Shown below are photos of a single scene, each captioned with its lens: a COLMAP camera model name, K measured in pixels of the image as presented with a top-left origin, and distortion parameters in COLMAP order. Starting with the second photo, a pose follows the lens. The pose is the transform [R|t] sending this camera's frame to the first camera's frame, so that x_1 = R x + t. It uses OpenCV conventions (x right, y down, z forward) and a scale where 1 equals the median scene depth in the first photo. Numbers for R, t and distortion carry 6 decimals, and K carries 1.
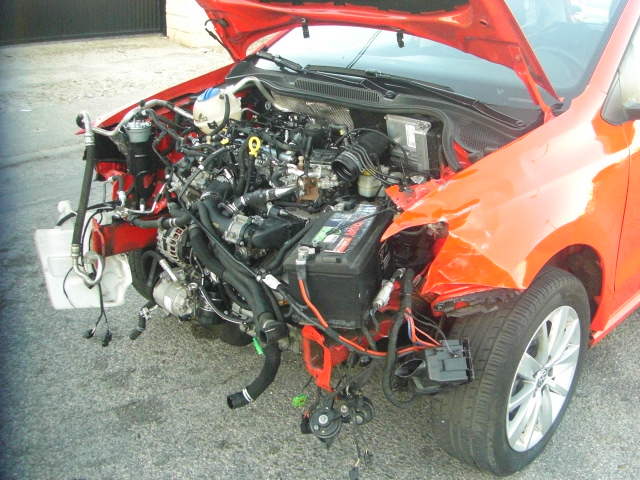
lens RADIAL K [[723.5, 0, 393.9], [0, 723.5, 239.6], [0, 0, 1]] dist [-0.180448, 0.081027]
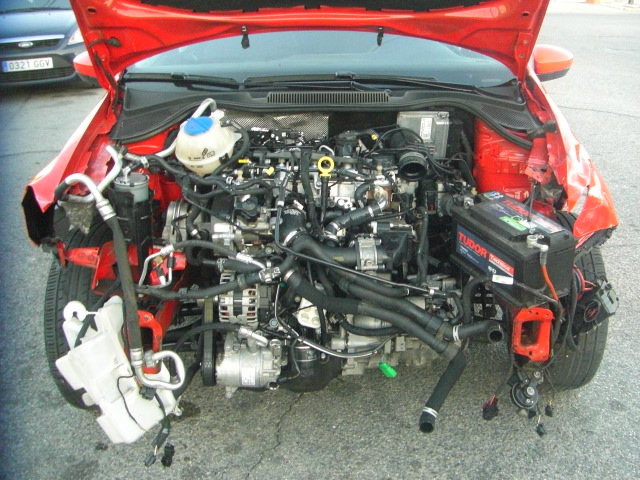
lens RADIAL K [[723.5, 0, 393.9], [0, 723.5, 239.6], [0, 0, 1]] dist [-0.180448, 0.081027]
pose [[0.711680, -0.274801, 0.646526, -0.716572], [0.260358, 0.957954, 0.120576, -0.123853], [-0.652477, 0.082517, 0.753303, 0.246728]]
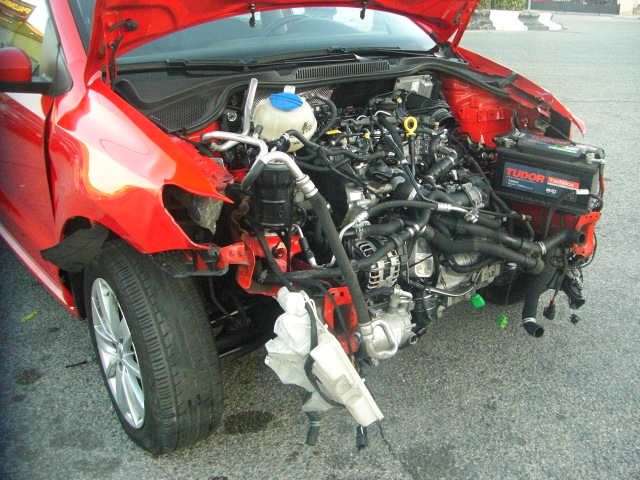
lens RADIAL K [[723.5, 0, 393.9], [0, 723.5, 239.6], [0, 0, 1]] dist [-0.180448, 0.081027]
pose [[0.181587, -0.373296, 0.909767, -1.094311], [0.354018, 0.887933, 0.293676, -0.275982], [-0.917441, 0.268746, 0.293391, 0.738934]]
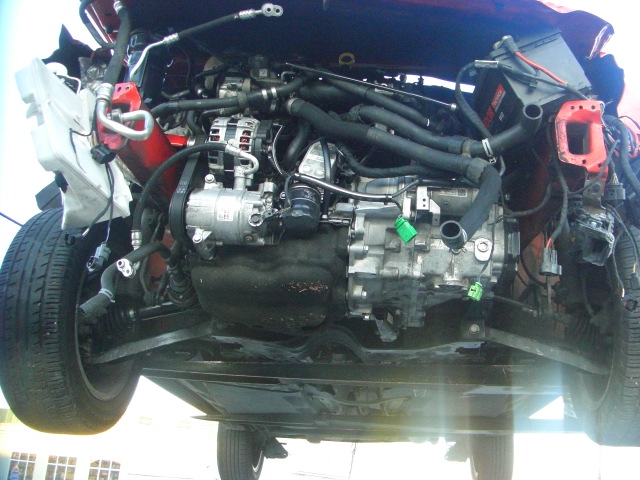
lens RADIAL K [[723.5, 0, 393.9], [0, 723.5, 239.6], [0, 0, 1]] dist [-0.180448, 0.081027]
pose [[0.770692, 0.211097, 0.601225, -0.610410], [0.235017, 0.782844, -0.576127, 0.551907], [-0.592285, 0.585314, 0.553720, 0.572342]]
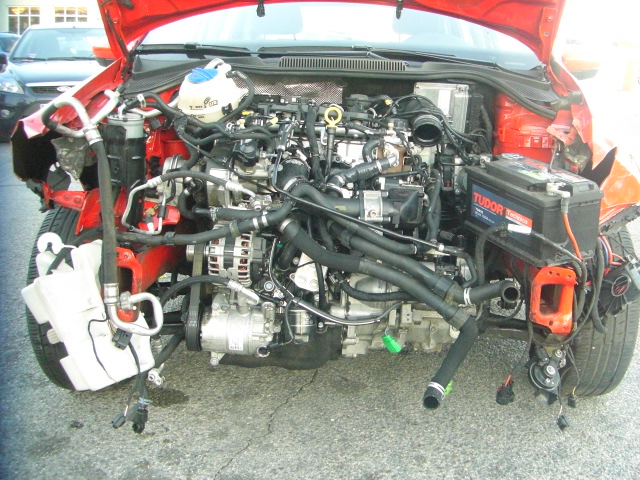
lens RADIAL K [[723.5, 0, 393.9], [0, 723.5, 239.6], [0, 0, 1]] dist [-0.180448, 0.081027]
pose [[0.749036, -0.172094, 0.639787, -0.681359], [0.229338, 0.973324, -0.006688, 0.032183], [-0.621569, 0.151737, 0.768523, 0.300943]]
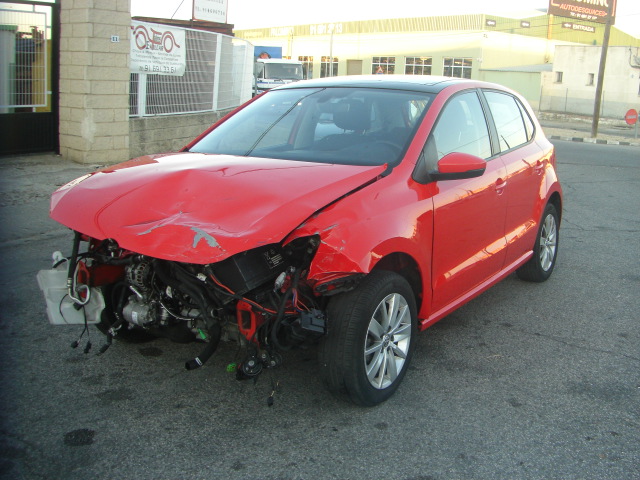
lens RADIAL K [[723.5, 0, 393.9], [0, 723.5, 239.6], [0, 0, 1]] dist [-0.180448, 0.081027]
pose [[0.983353, -0.046574, 0.175634, -0.042657], [0.073699, 0.985746, -0.151236, 0.198624], [-0.166087, 0.161663, 0.972769, -0.543720]]
